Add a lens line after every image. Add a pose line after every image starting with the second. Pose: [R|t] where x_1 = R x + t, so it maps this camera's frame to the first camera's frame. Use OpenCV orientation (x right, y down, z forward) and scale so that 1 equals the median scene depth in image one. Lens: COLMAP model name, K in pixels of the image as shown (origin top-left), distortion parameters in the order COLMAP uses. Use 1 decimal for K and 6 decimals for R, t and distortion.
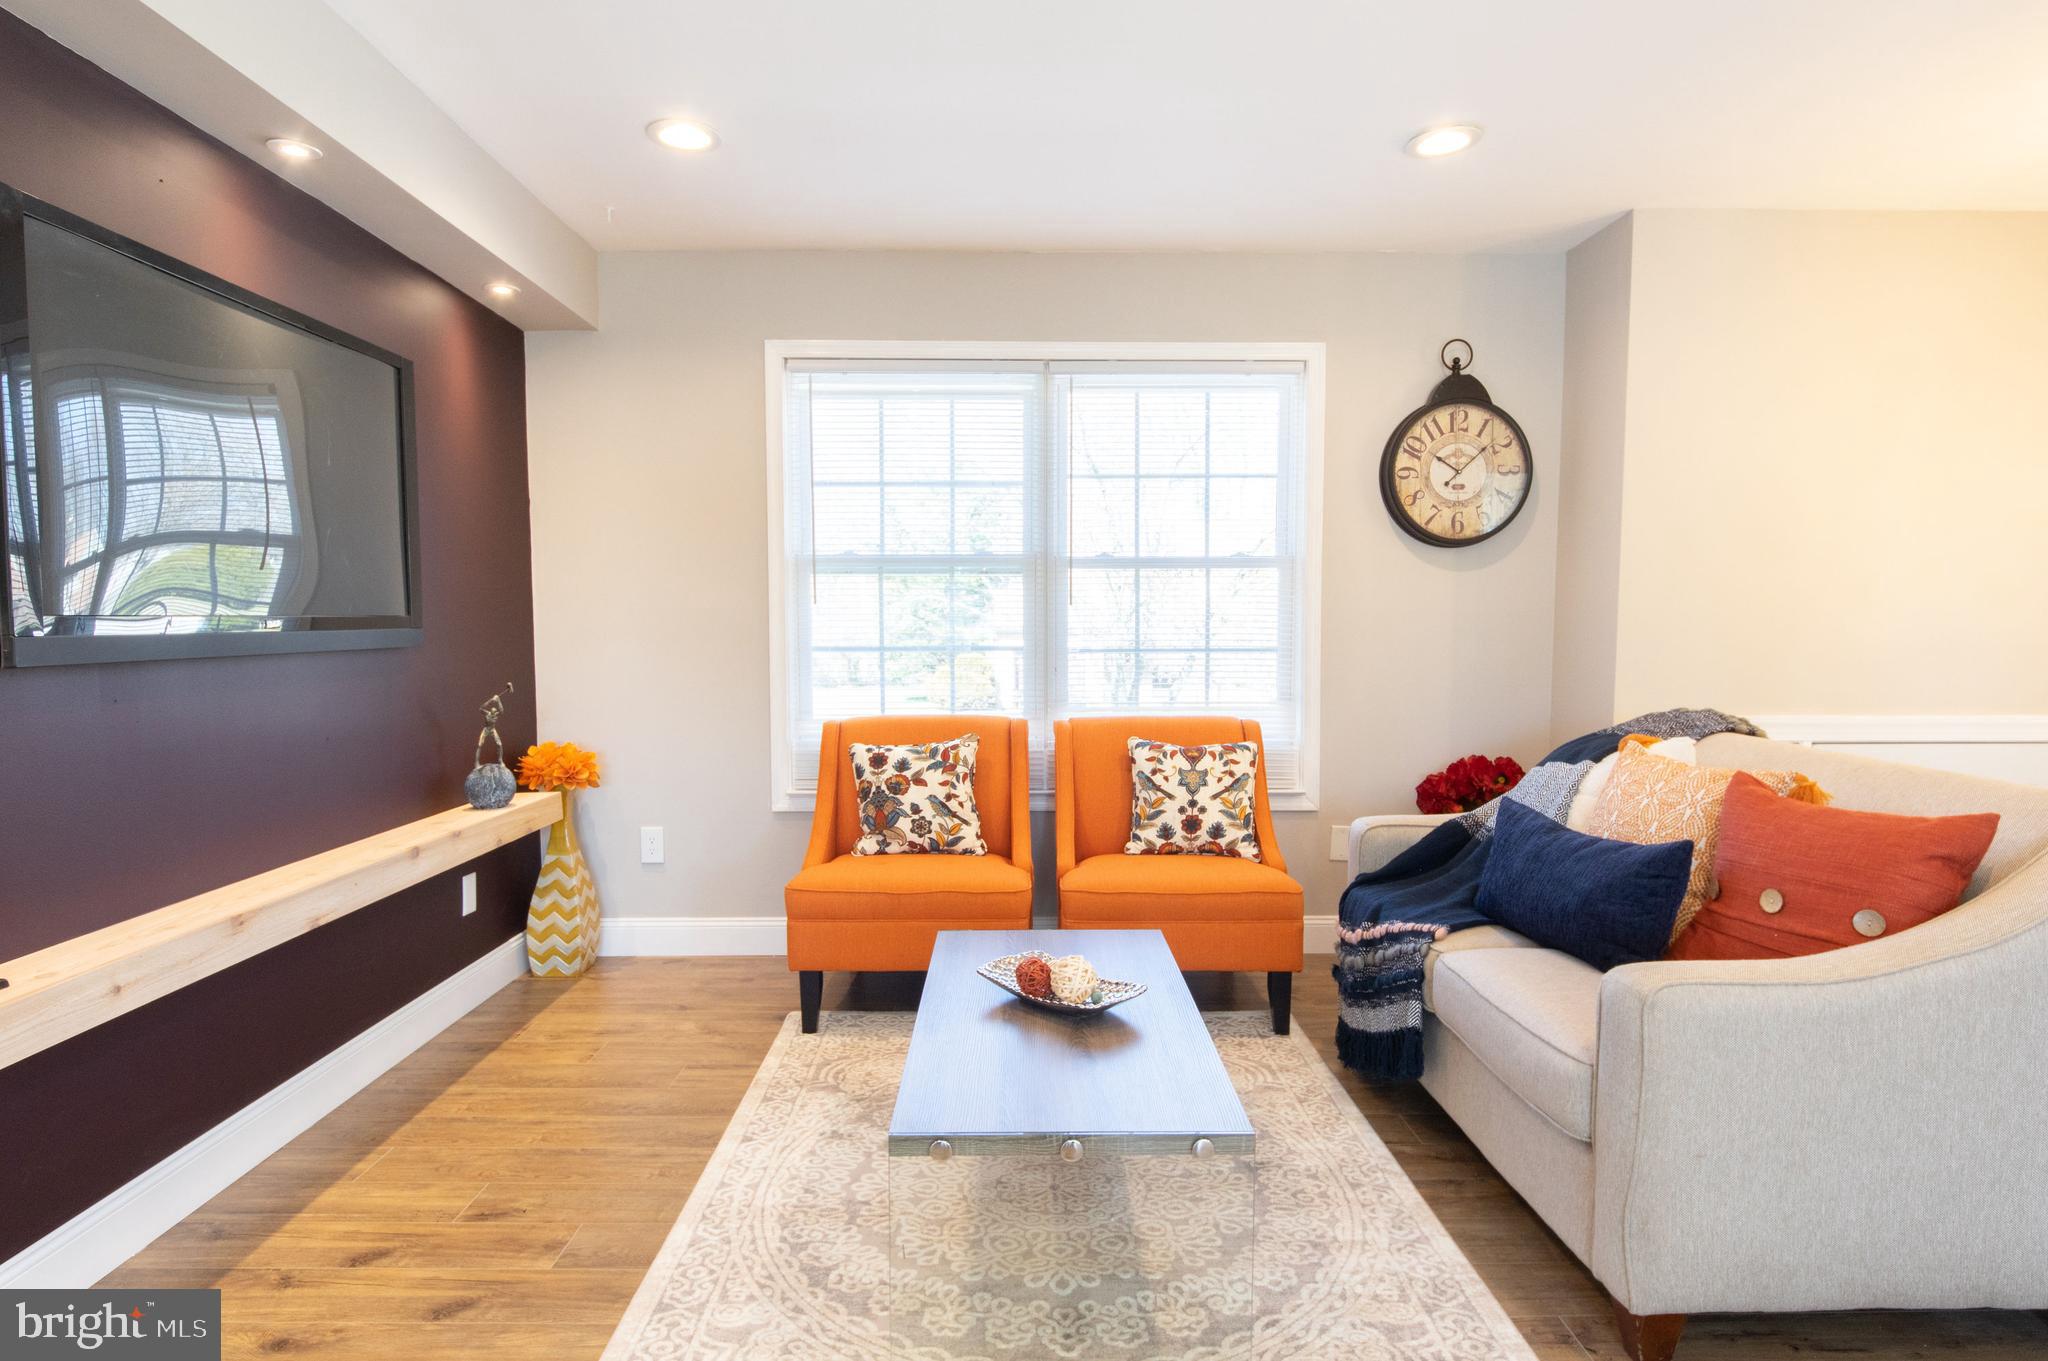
lens RADIAL K [[1107.7, 0, 1027.4], [0, 1107.7, 705.1], [0, 0, 1]] dist [-0.000766, -0.000208]
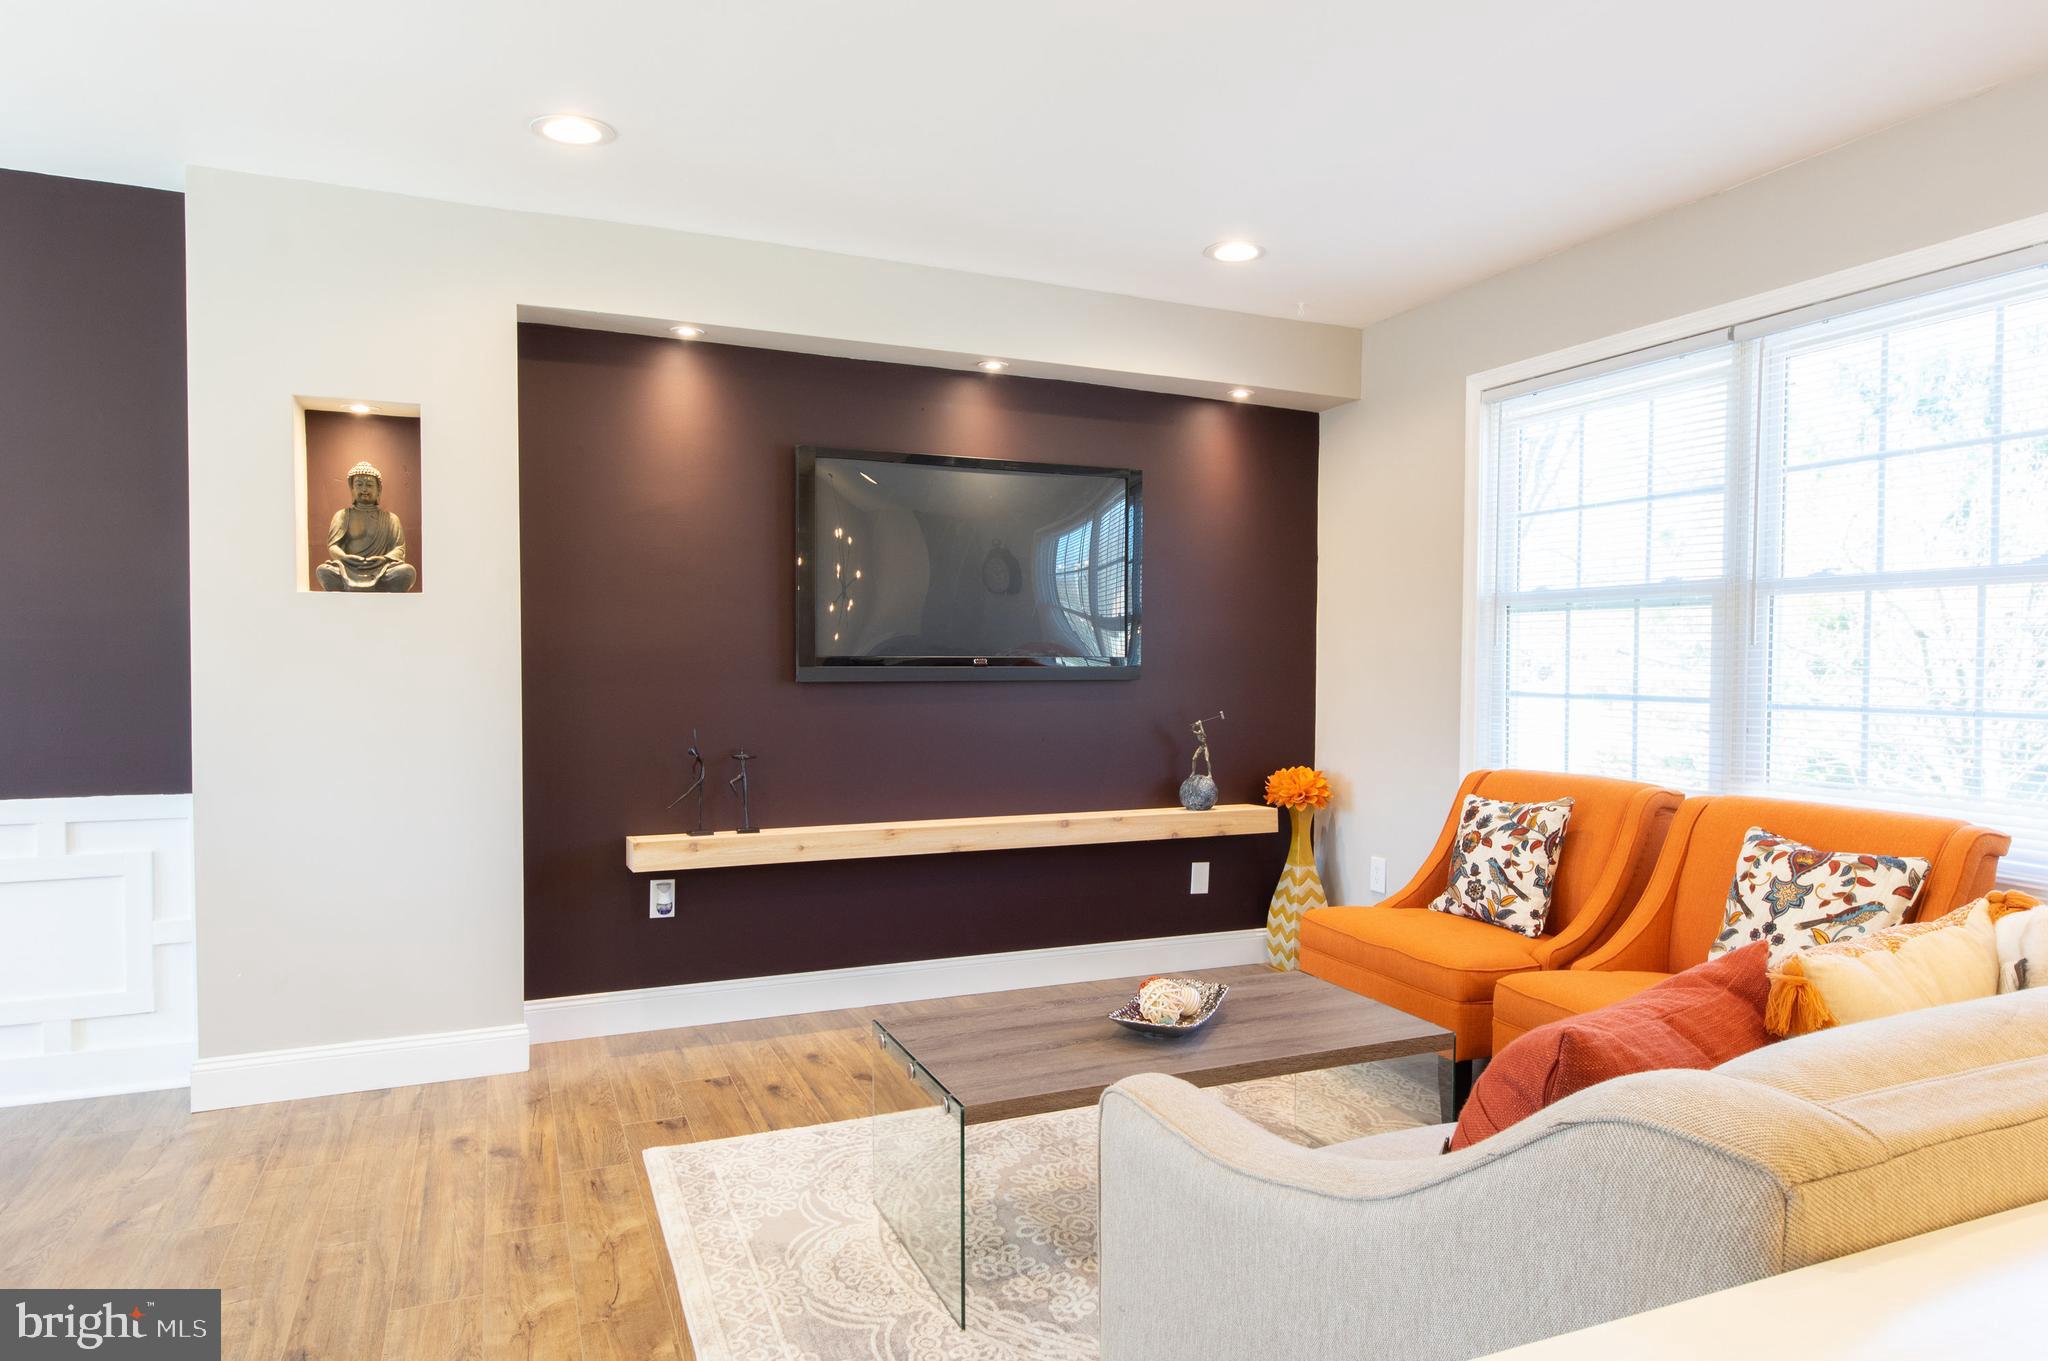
lens RADIAL K [[1231.8, 0, 1023.9], [0, 1231.8, 701.5], [0, 0, 1]] dist [0.006437, 0.001338]
pose [[0.378168, 0.035451, -0.925058, 0.677852], [-0.073674, 0.997250, 0.008099, -0.024826], [0.922801, 0.065090, 0.379740, 0.260078]]
